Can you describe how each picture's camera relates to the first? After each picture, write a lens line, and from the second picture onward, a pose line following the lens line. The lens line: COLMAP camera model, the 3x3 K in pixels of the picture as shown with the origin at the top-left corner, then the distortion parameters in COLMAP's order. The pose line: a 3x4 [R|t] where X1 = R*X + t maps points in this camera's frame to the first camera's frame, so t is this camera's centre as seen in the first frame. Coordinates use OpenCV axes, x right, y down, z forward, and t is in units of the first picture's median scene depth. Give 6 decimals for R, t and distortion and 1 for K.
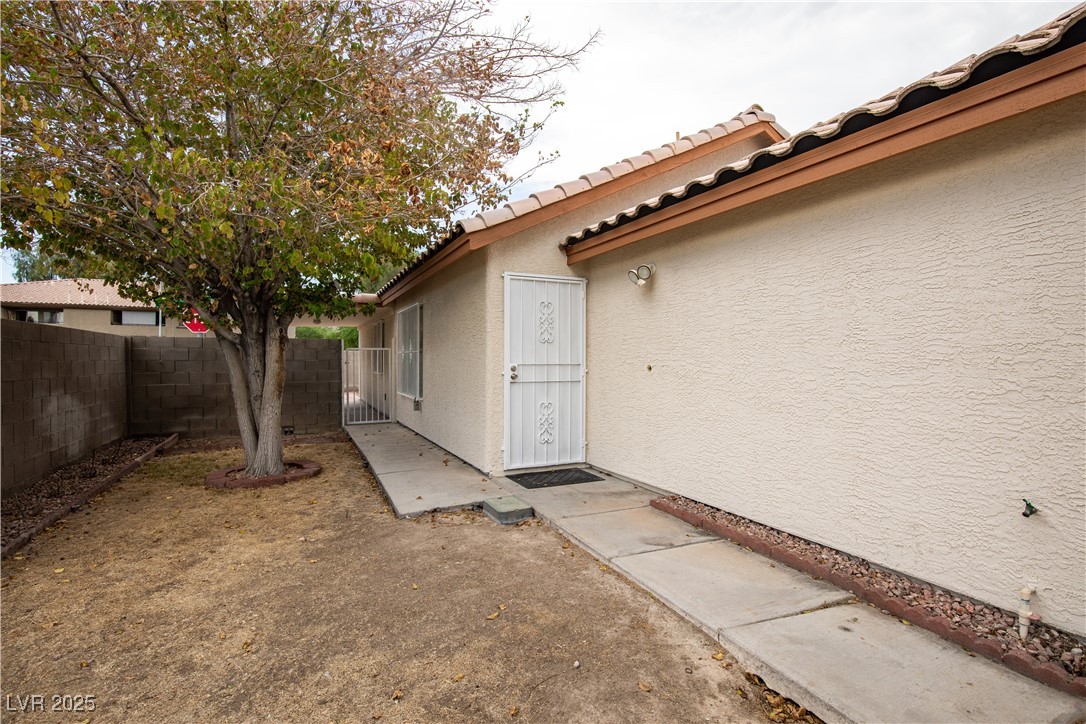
lens RADIAL K [[500.8, 0, 545.9], [0, 500.8, 363.8], [0, 0, 1]] dist [-0.030882, 0.002104]
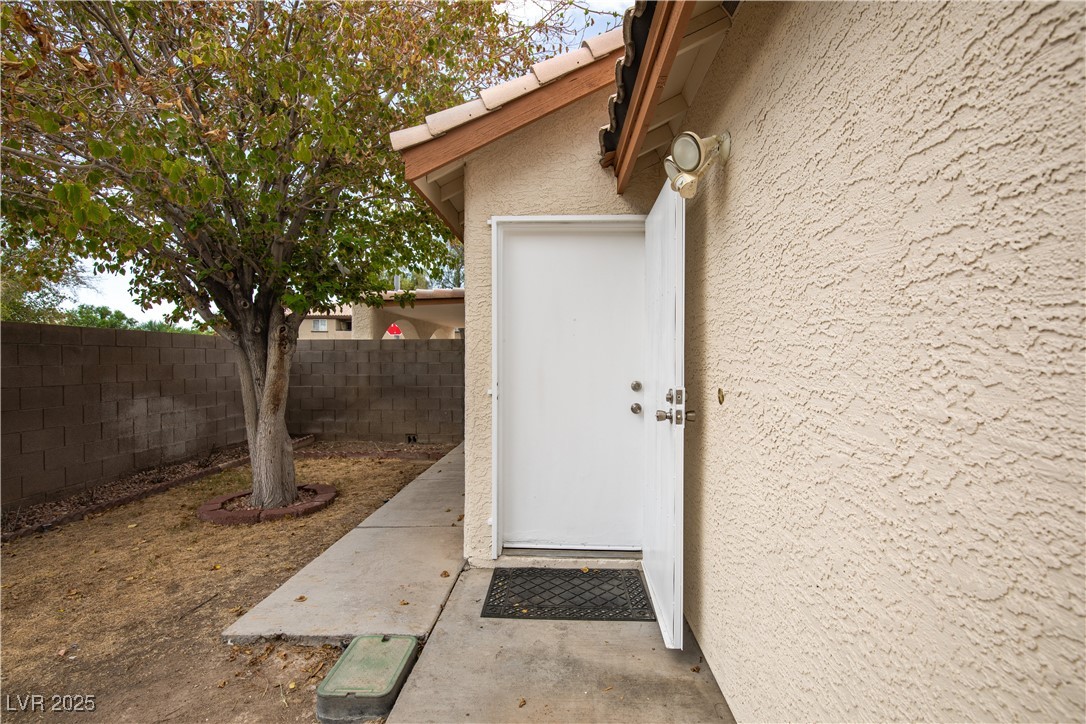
lens RADIAL K [[505.5, 0, 537.4], [0, 505.5, 366.9], [0, 0, 1]] dist [-0.025571, 0.001399]
pose [[0.881325, 0.008866, -0.472428, 0.238624], [-0.005556, 0.999949, 0.008401, -0.015727], [0.472478, -0.004779, 0.881329, 0.508956]]
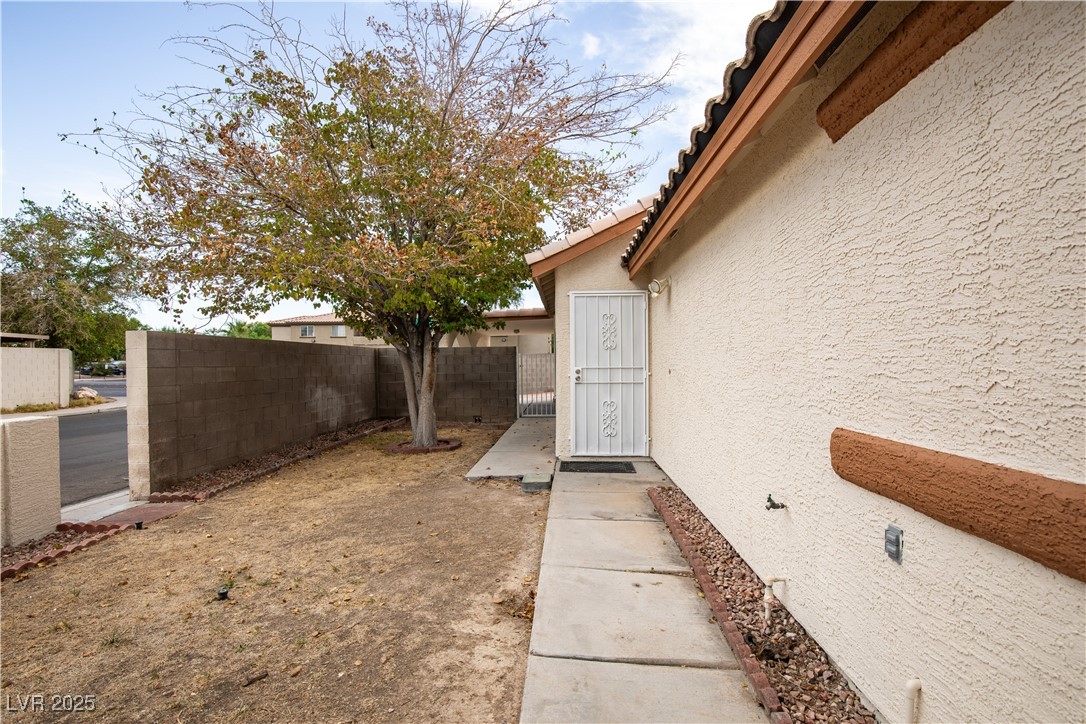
lens RADIAL K [[500.8, 0, 545.9], [0, 500.8, 363.8], [0, 0, 1]] dist [-0.030882, 0.002104]
pose [[0.883182, -0.003663, -0.469015, 0.430051], [0.002066, 0.999990, -0.003920, -0.004609], [0.469025, 0.002493, 0.883181, -0.091039]]
